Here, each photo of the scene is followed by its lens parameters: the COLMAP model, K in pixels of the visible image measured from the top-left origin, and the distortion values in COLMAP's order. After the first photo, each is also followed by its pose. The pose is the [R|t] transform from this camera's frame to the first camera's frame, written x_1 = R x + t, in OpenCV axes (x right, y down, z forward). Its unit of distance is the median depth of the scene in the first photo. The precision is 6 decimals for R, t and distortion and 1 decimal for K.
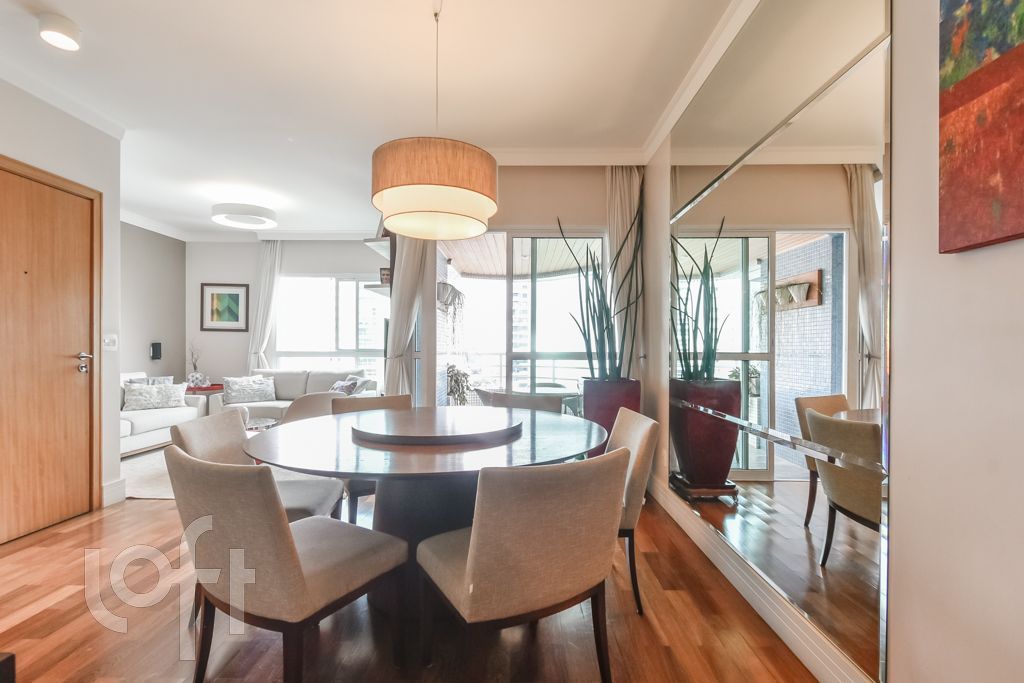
lens RADIAL K [[466.1, 0, 516.7], [0, 466.1, 351.3], [0, 0, 1]] dist [0.009351, -0.004516]
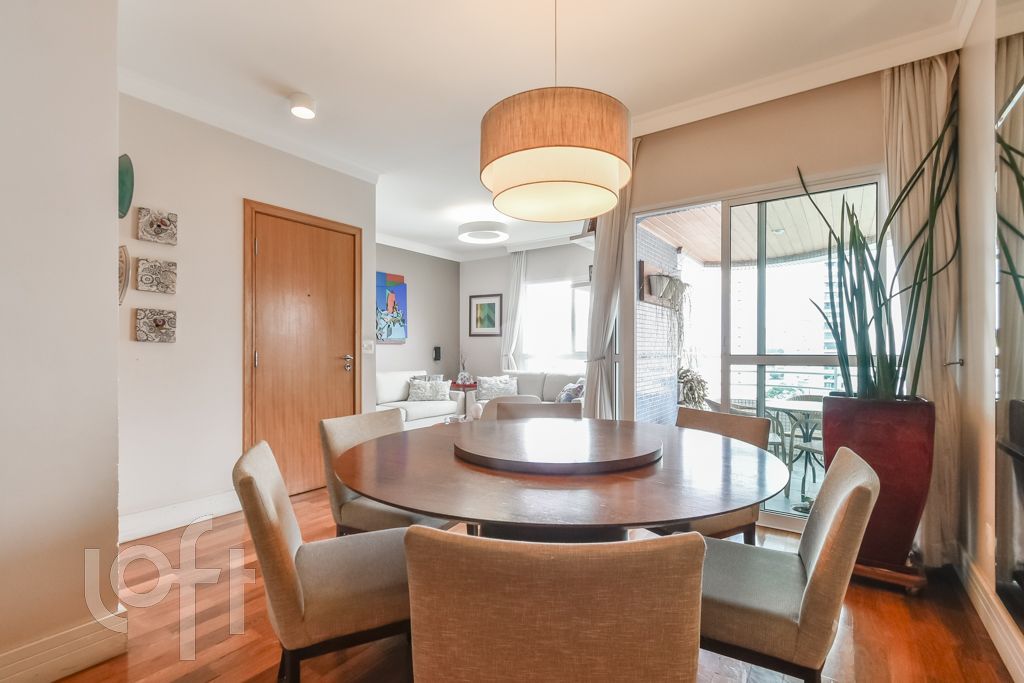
lens RADIAL K [[466.1, 0, 514.2], [0, 466.1, 354.2], [0, 0, 1]] dist [0.009351, -0.004516]
pose [[0.824124, 0.000362, -0.566409, 0.093236], [0.000719, 0.999998, 0.001685, -0.001082], [0.566409, -0.001795, 0.824122, 0.110416]]
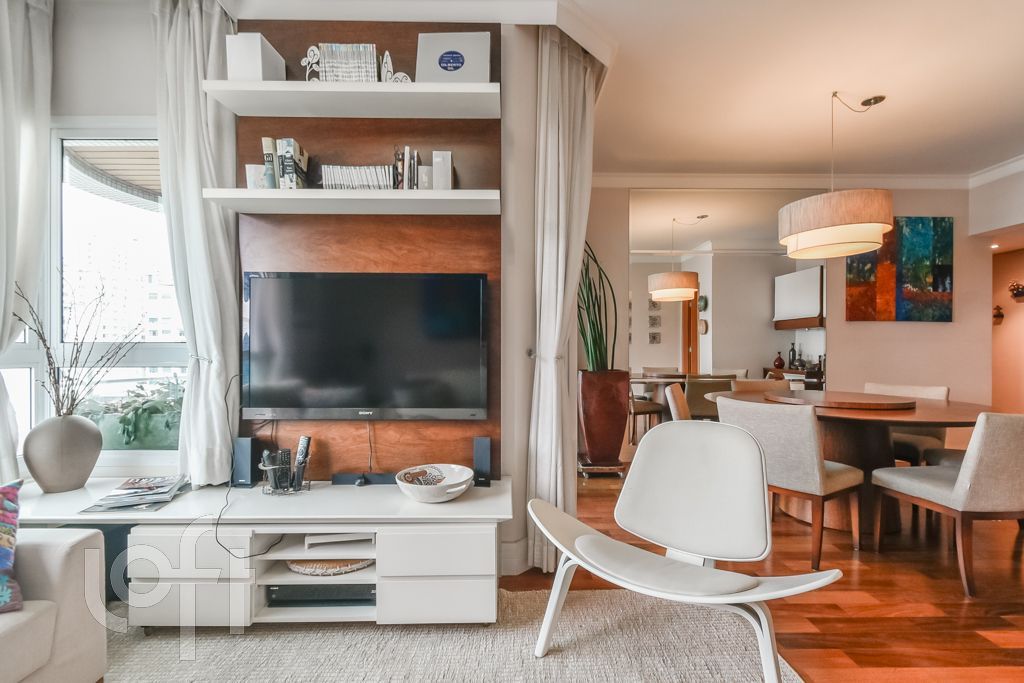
lens RADIAL K [[466.1, 0, 509.0], [0, 466.1, 351.8], [0, 0, 1]] dist [0.009351, -0.004516]
pose [[-0.020357, -0.010651, 0.999736, -0.577222], [0.003269, 0.999937, 0.010719, -0.000291], [-0.999787, 0.003486, -0.020321, 0.761771]]
